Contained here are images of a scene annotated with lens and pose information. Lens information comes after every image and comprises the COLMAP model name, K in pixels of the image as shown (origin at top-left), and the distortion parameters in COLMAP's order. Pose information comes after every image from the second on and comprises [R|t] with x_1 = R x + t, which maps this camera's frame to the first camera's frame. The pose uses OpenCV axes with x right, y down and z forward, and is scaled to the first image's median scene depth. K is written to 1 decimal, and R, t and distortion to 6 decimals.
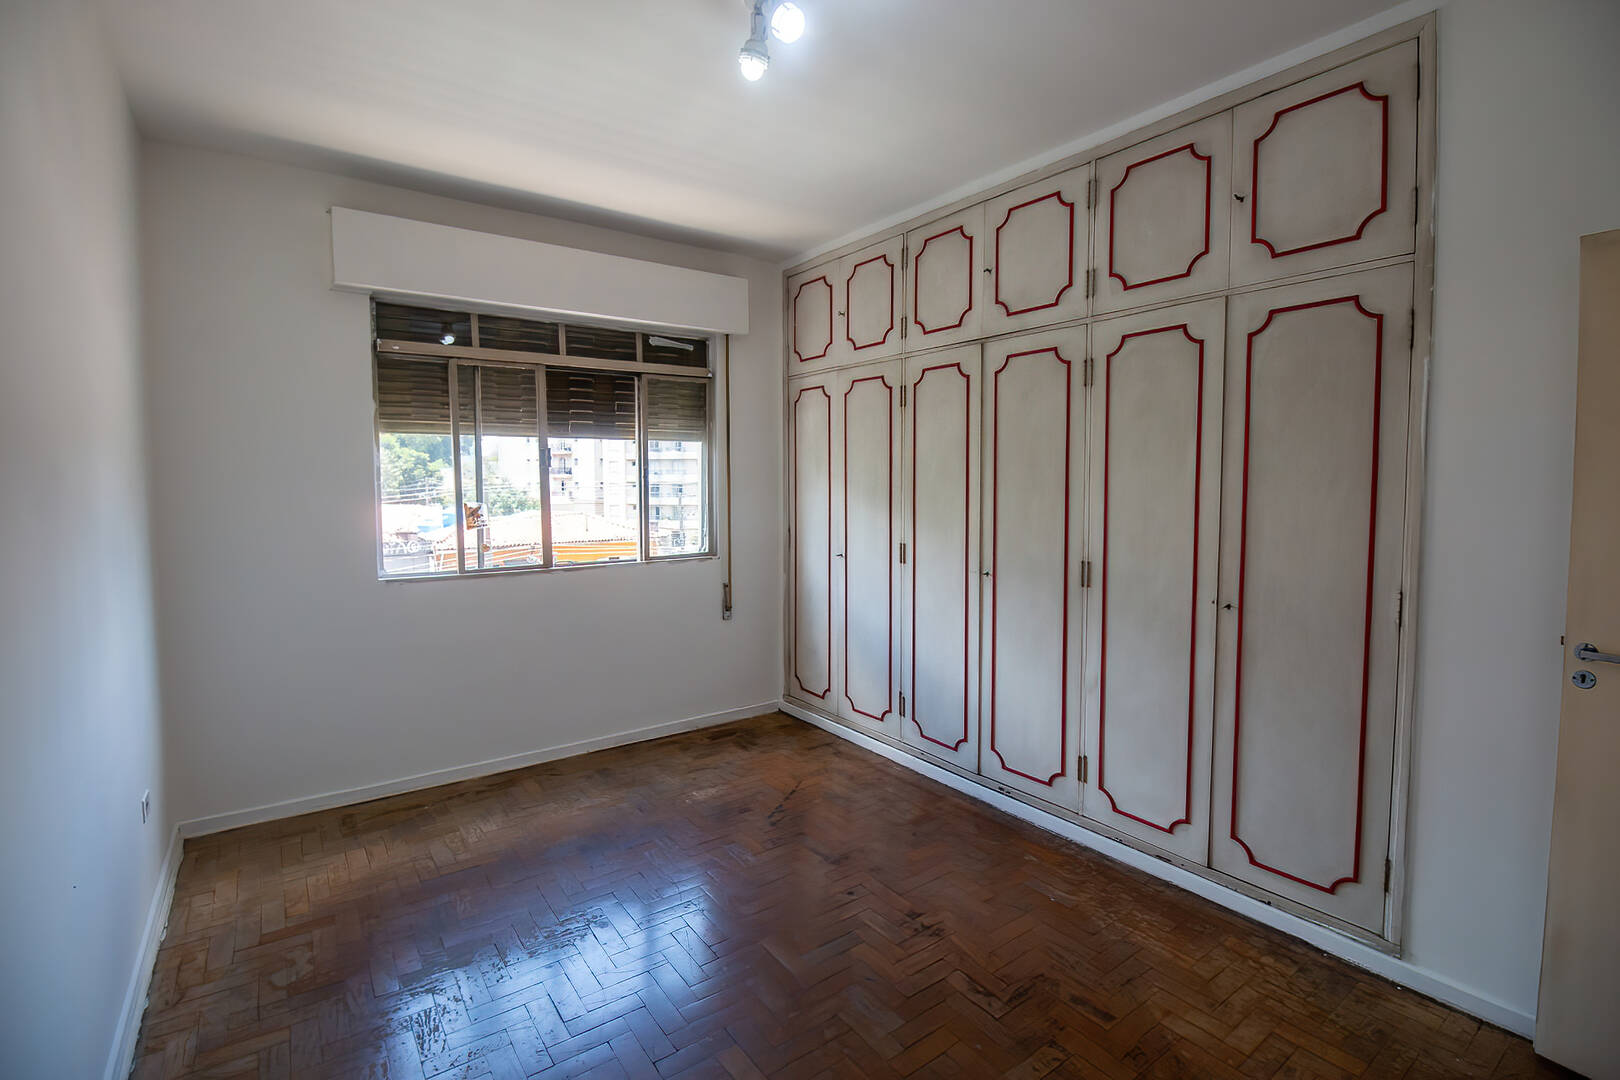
lens RADIAL K [[770.1, 0, 818.8], [0, 770.1, 525.4], [0, 0, 1]] dist [0.001890, -0.008551]
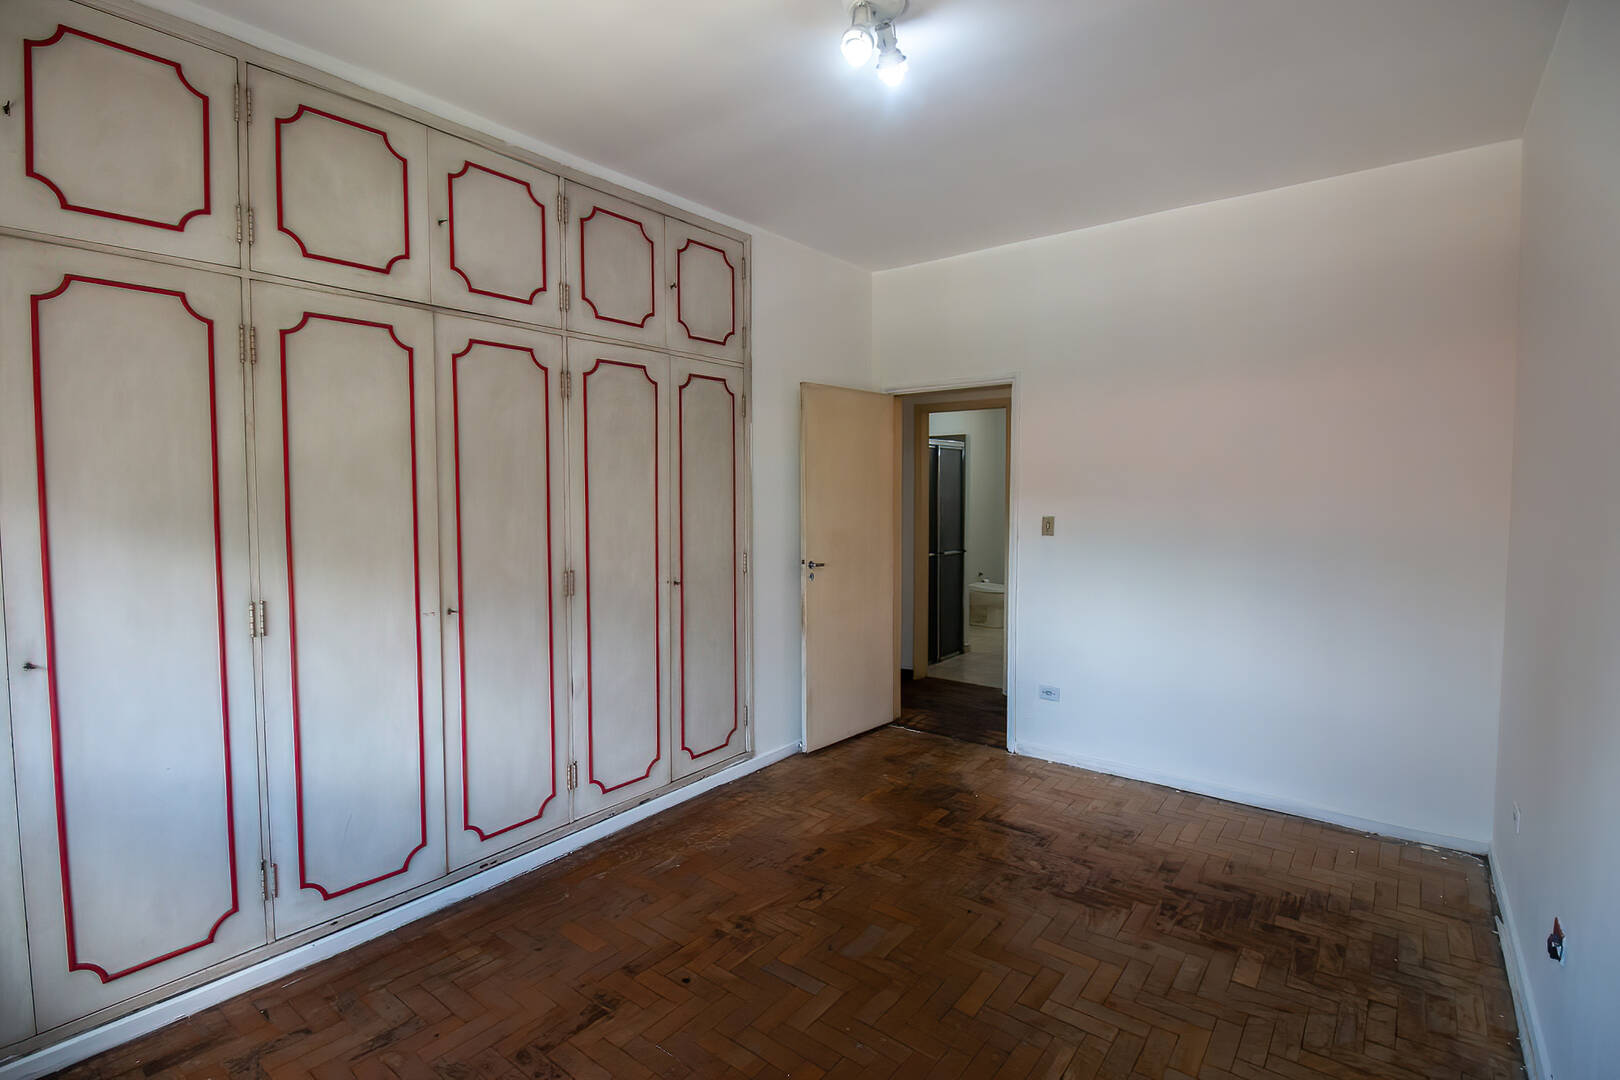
lens RADIAL K [[770.1, 0, 818.8], [0, 770.1, 525.4], [0, 0, 1]] dist [0.001890, -0.008551]
pose [[-0.296184, -0.043389, 0.954145, -0.724497], [0.058020, 0.996305, 0.063317, -0.058284], [-0.953367, 0.074113, -0.292572, 0.991701]]
